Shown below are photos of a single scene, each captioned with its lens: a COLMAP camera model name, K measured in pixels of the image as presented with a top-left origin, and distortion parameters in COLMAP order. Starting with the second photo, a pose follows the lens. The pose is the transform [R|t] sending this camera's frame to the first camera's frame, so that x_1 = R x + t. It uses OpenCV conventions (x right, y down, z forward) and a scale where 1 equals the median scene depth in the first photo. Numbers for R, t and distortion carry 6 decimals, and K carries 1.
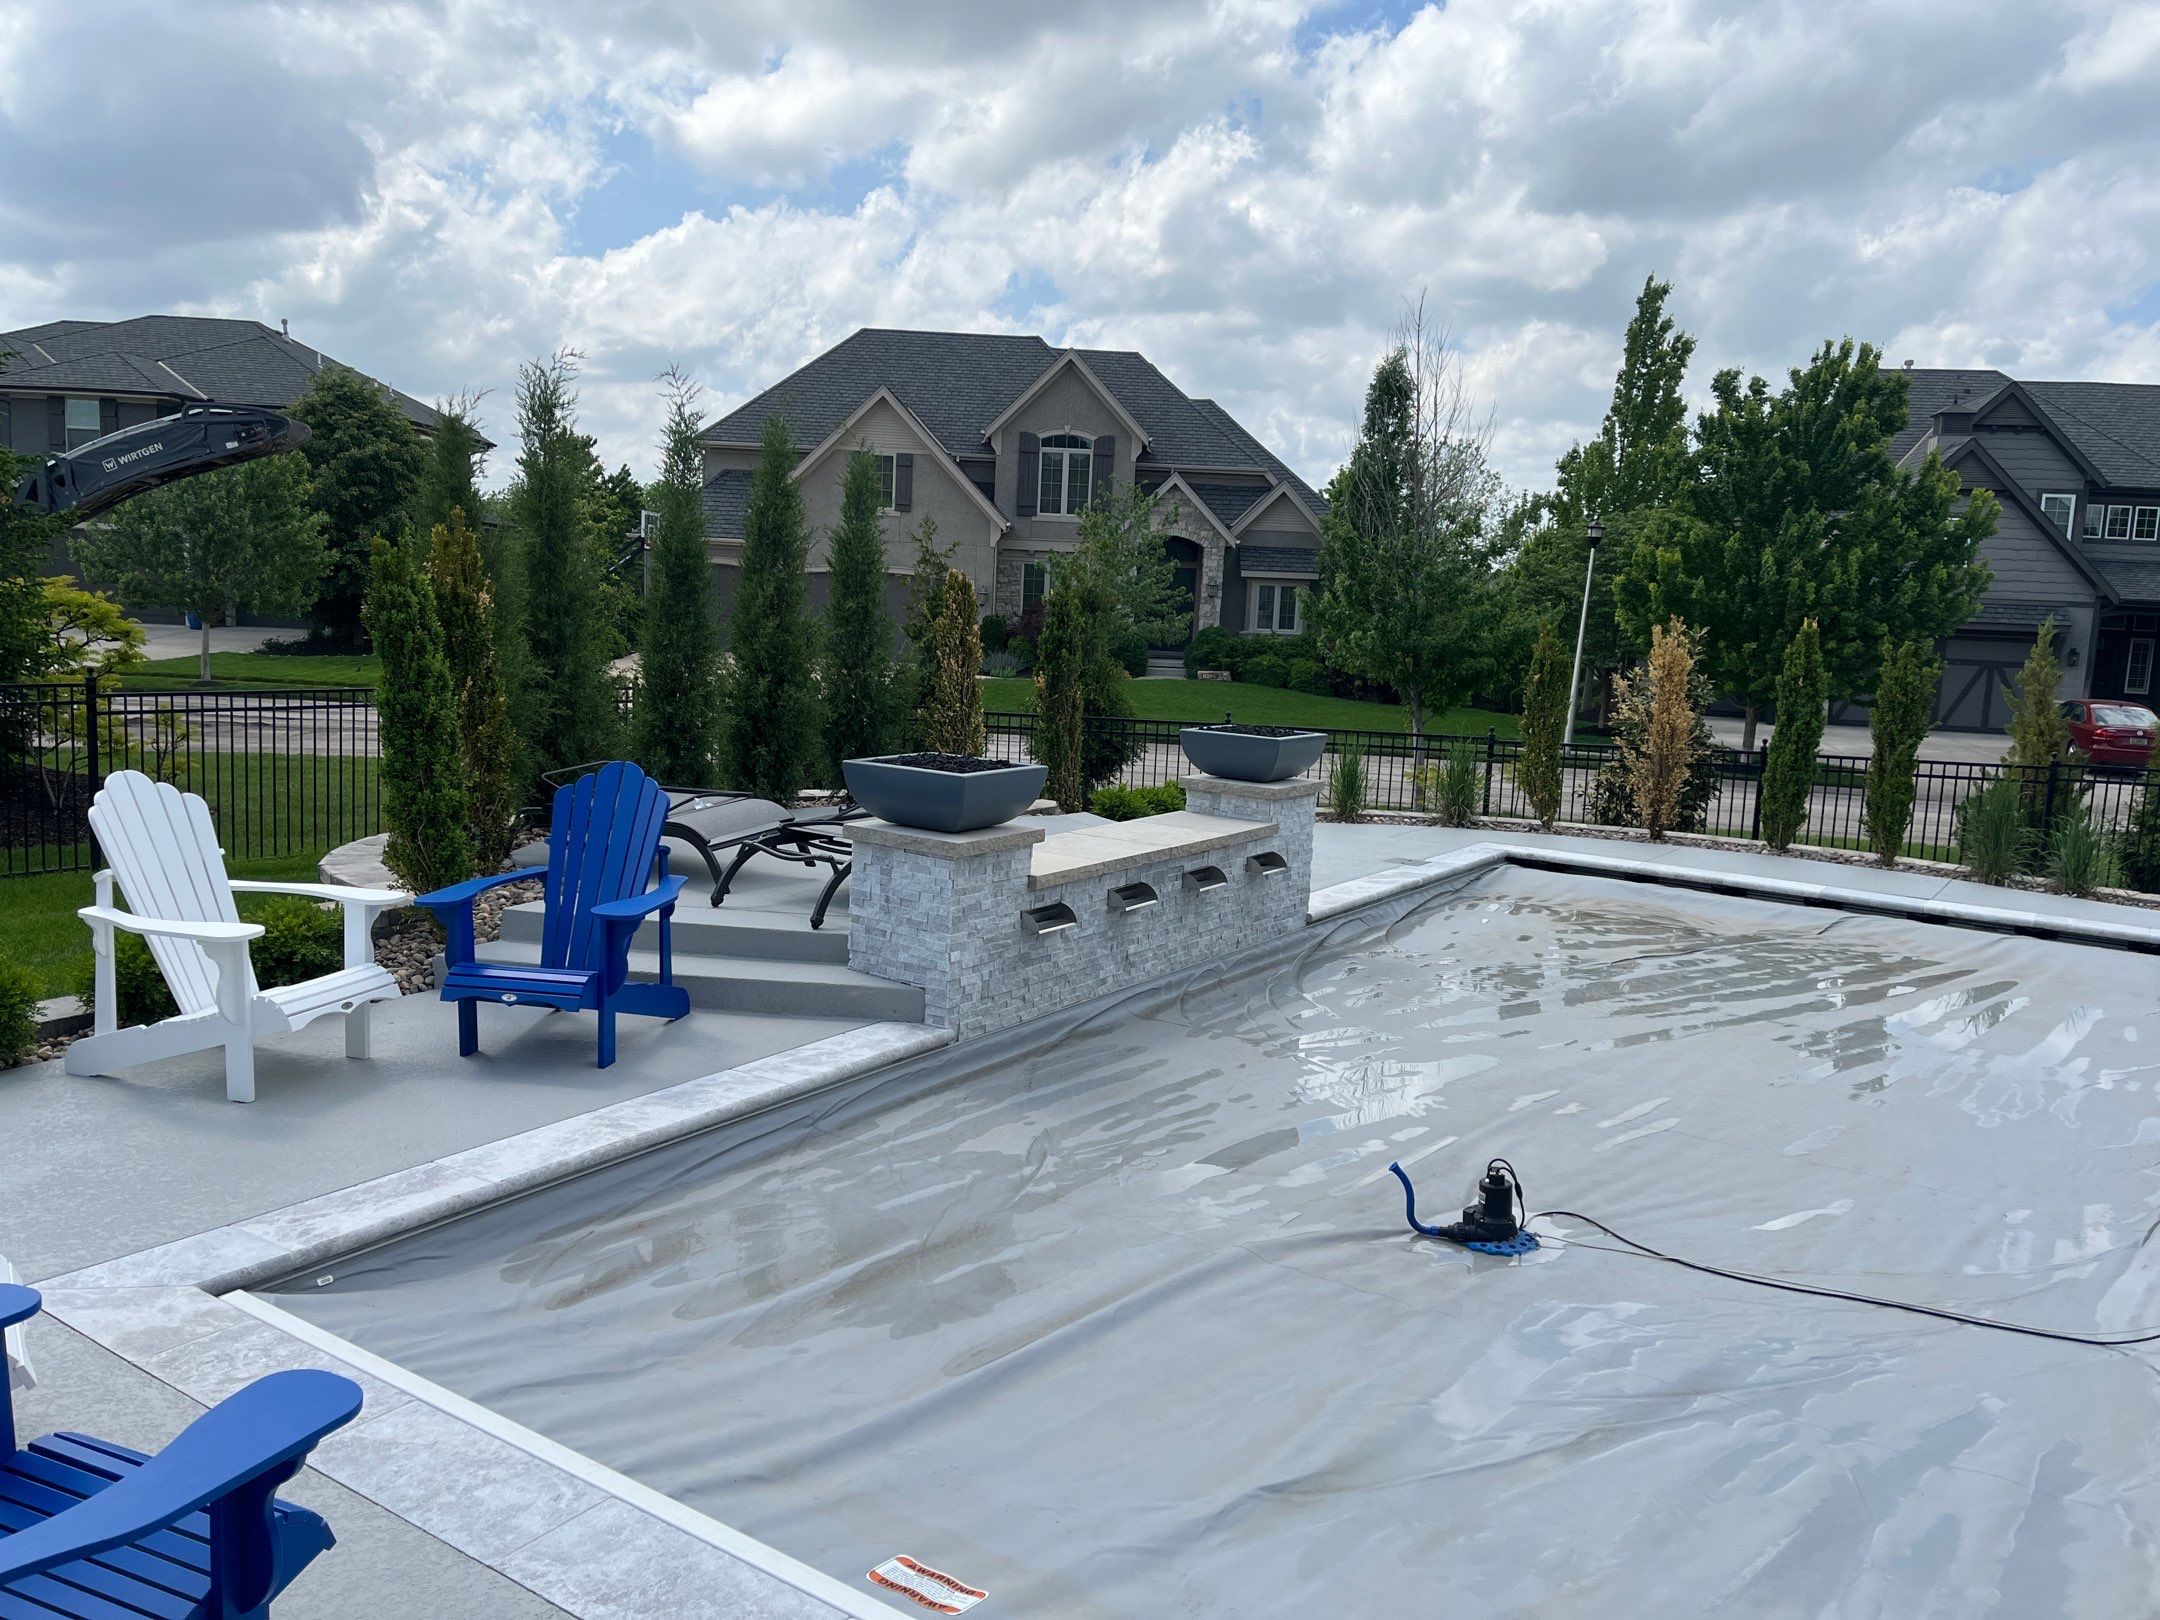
lens RADIAL K [[1641.6, 0, 1080.0], [0, 1641.6, 810.0], [0, 0, 1]] dist [0.073829, -0.092718]
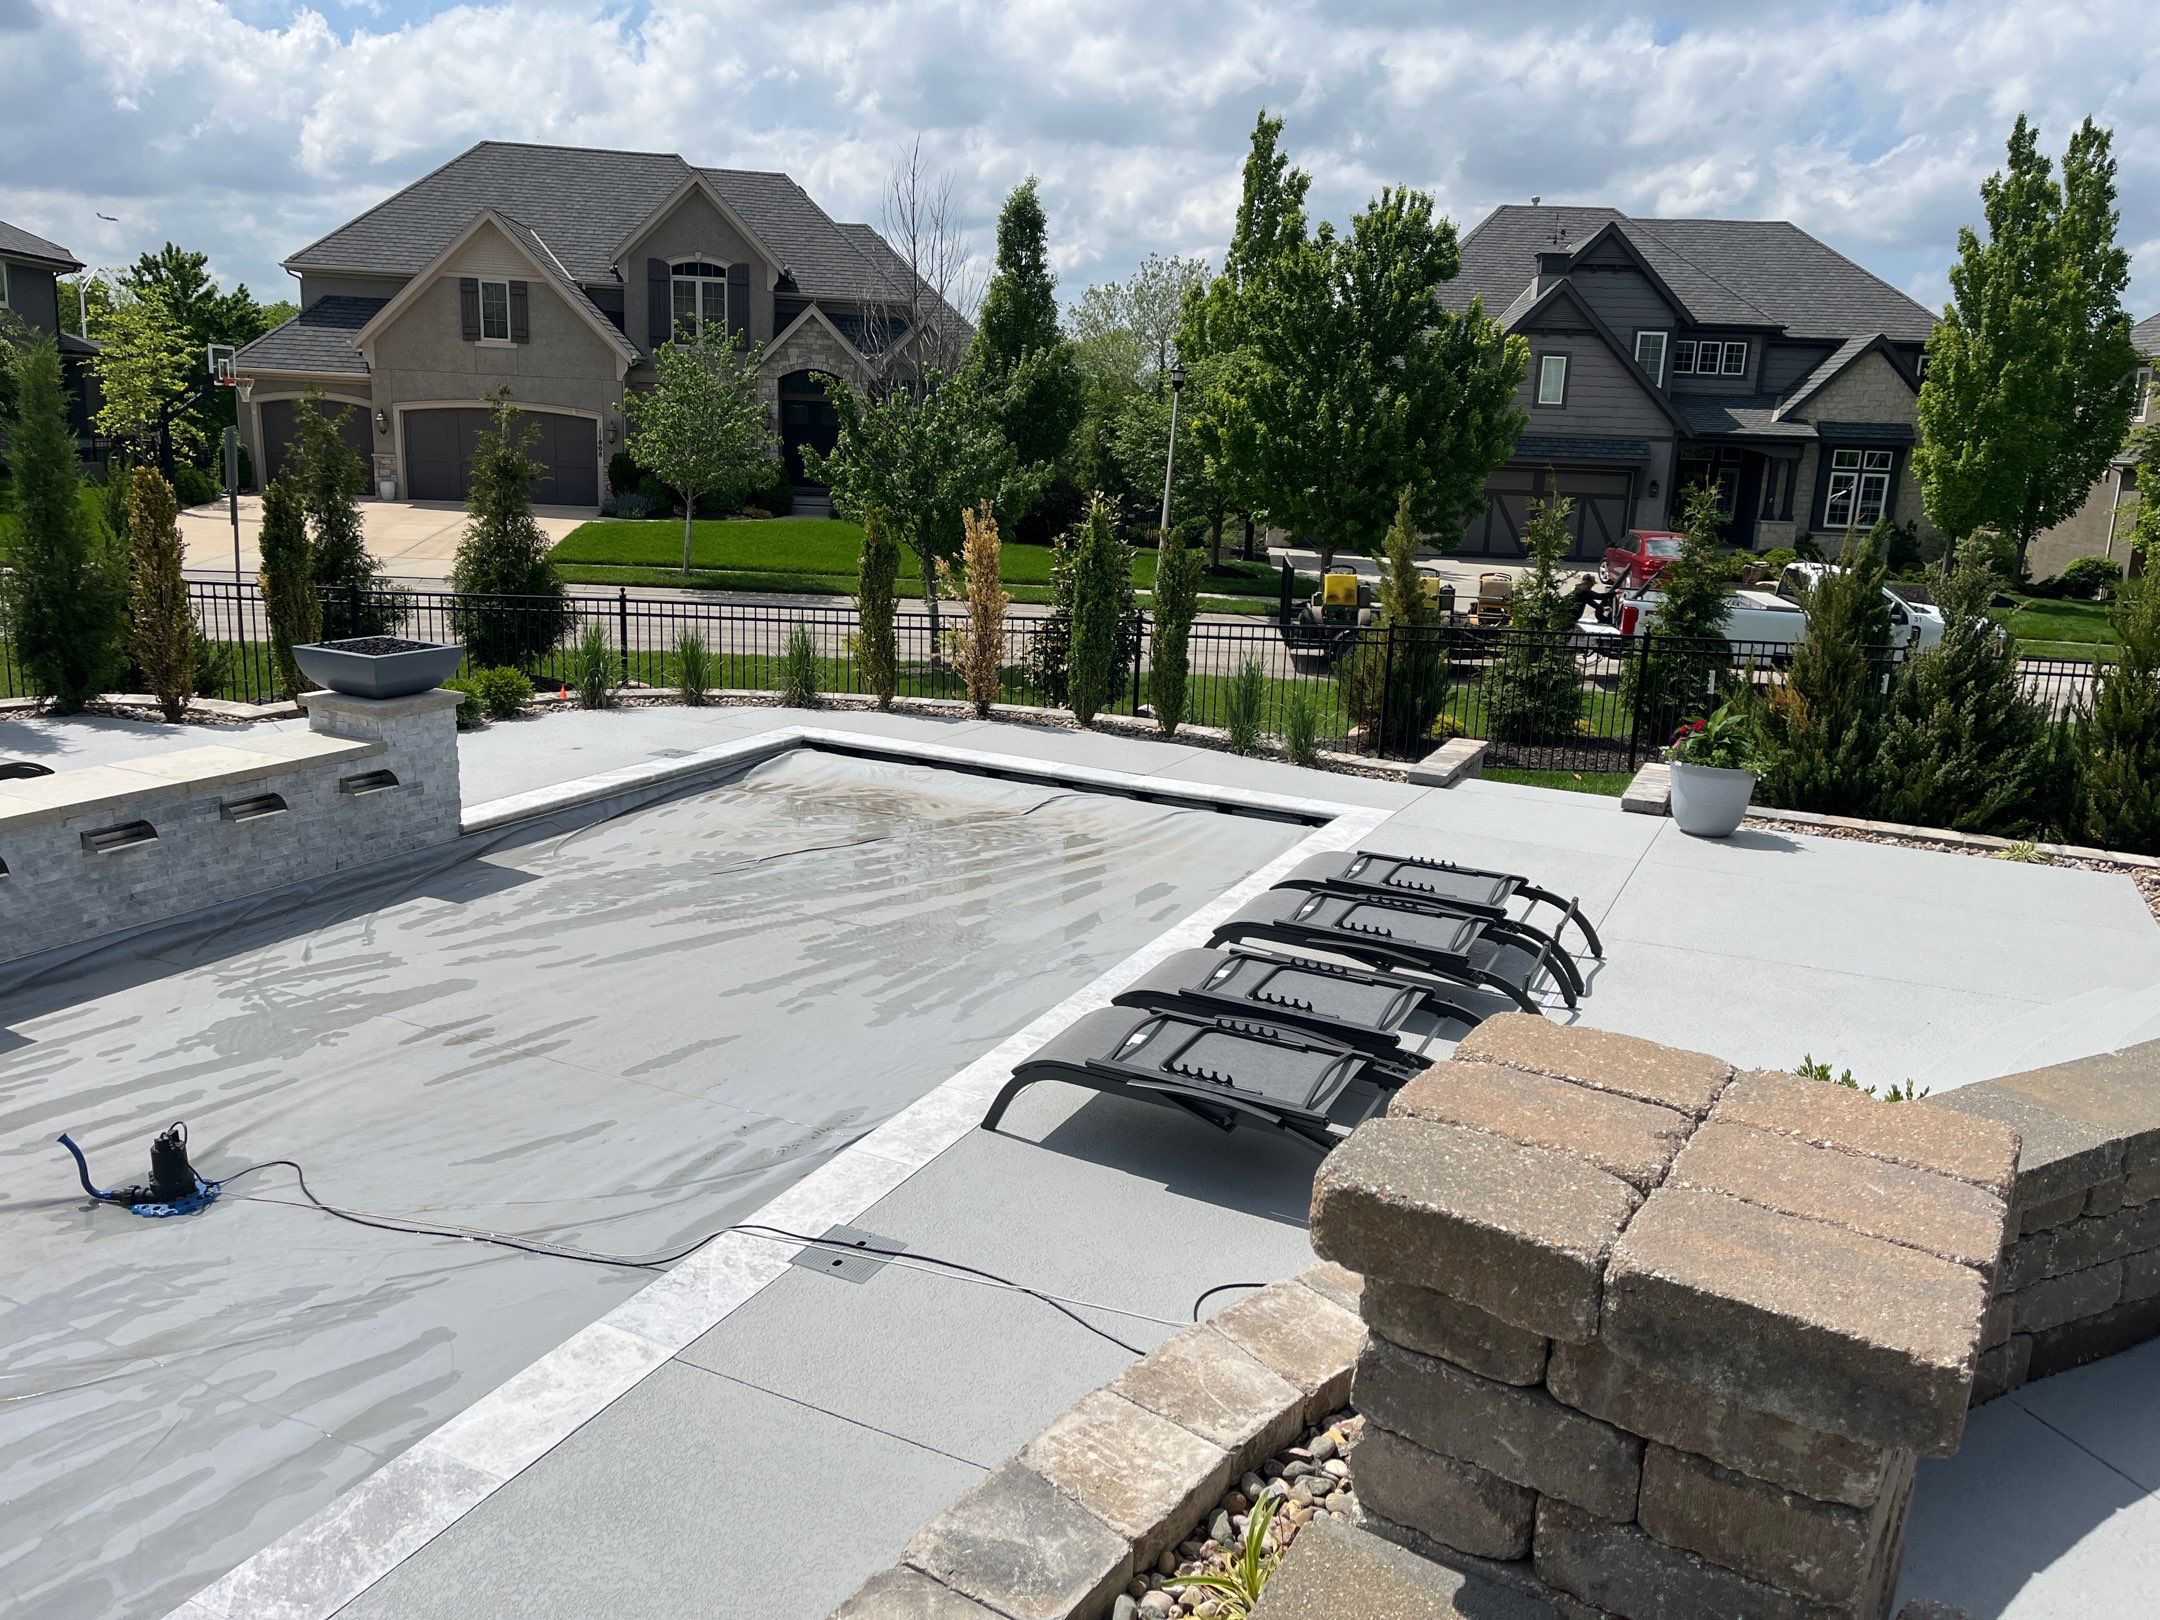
lens RADIAL K [[1621.0, 0, 1085.6], [0, 1621.0, 798.8], [0, 0, 1]] dist [0.062147, -0.071792]
pose [[0.990168, -0.035281, 0.135364, 0.085064], [0.021104, 0.994272, 0.104774, -0.011144], [-0.138285, -0.100887, 0.985241, -0.010135]]
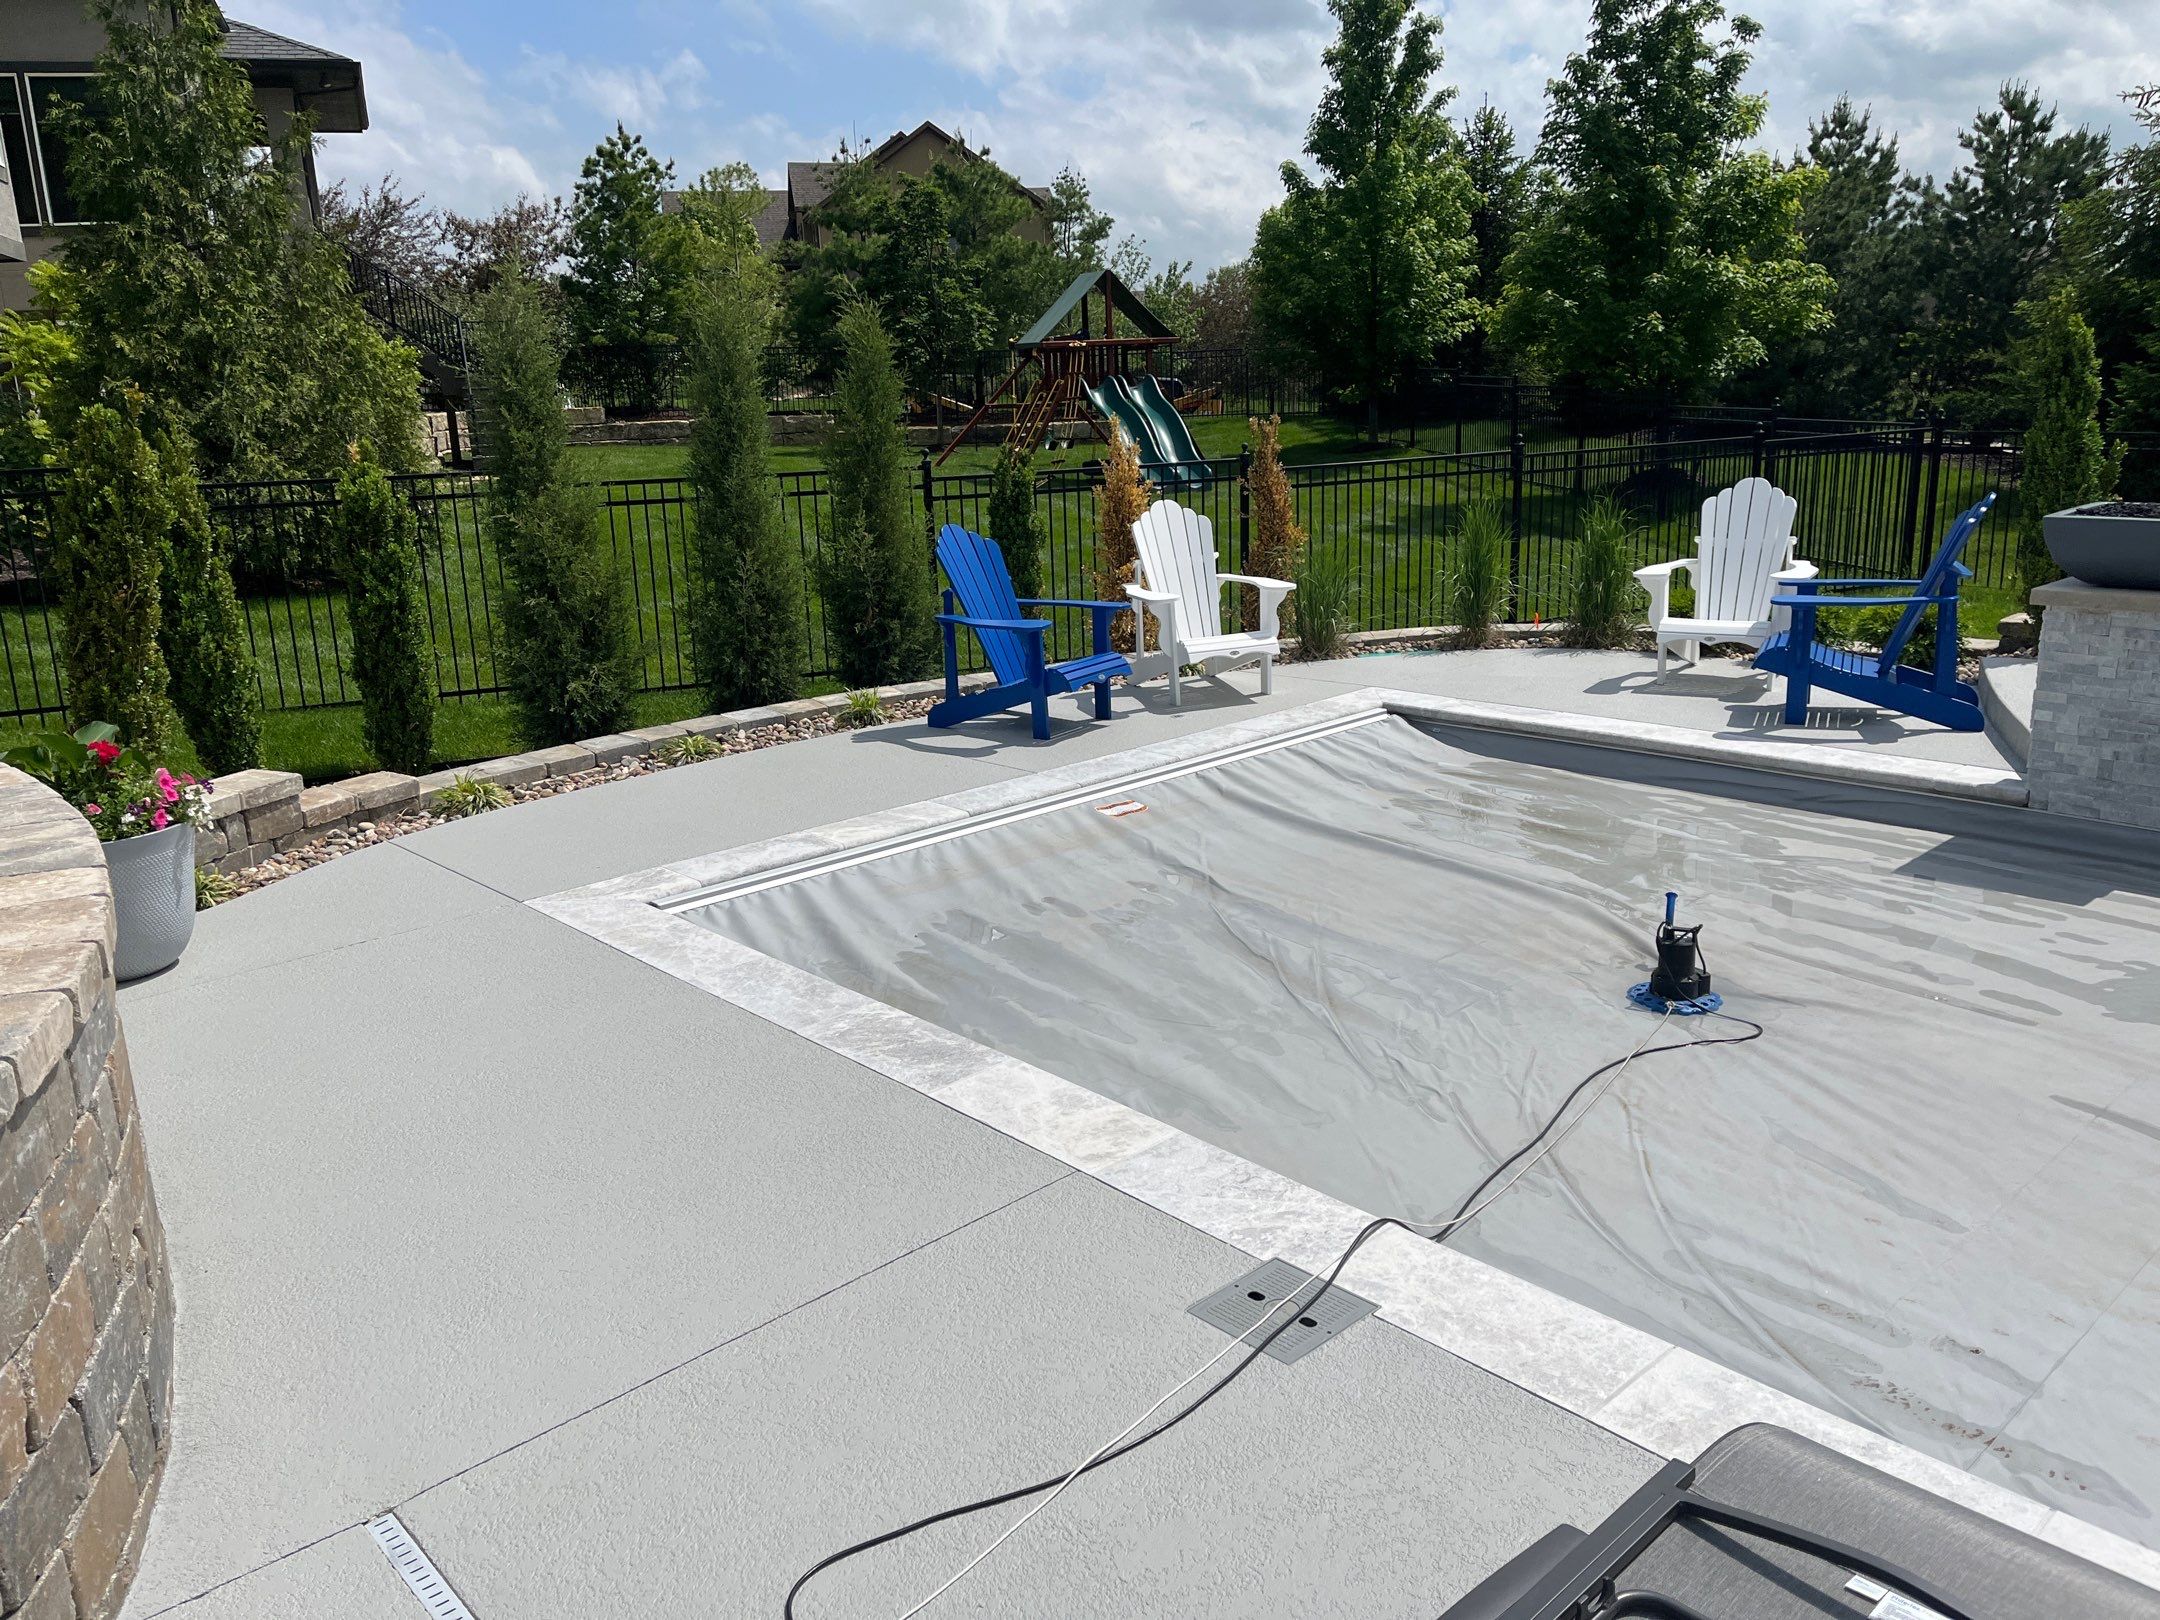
lens RADIAL K [[1621.0, 0, 1085.6], [0, 1621.0, 798.8], [0, 0, 1]] dist [0.062147, -0.071792]
pose [[-0.242876, 0.216533, -0.945582, 0.148301], [-0.099986, 0.963989, 0.246430, -0.006646], [0.964891, 0.154397, -0.212480, 0.104392]]
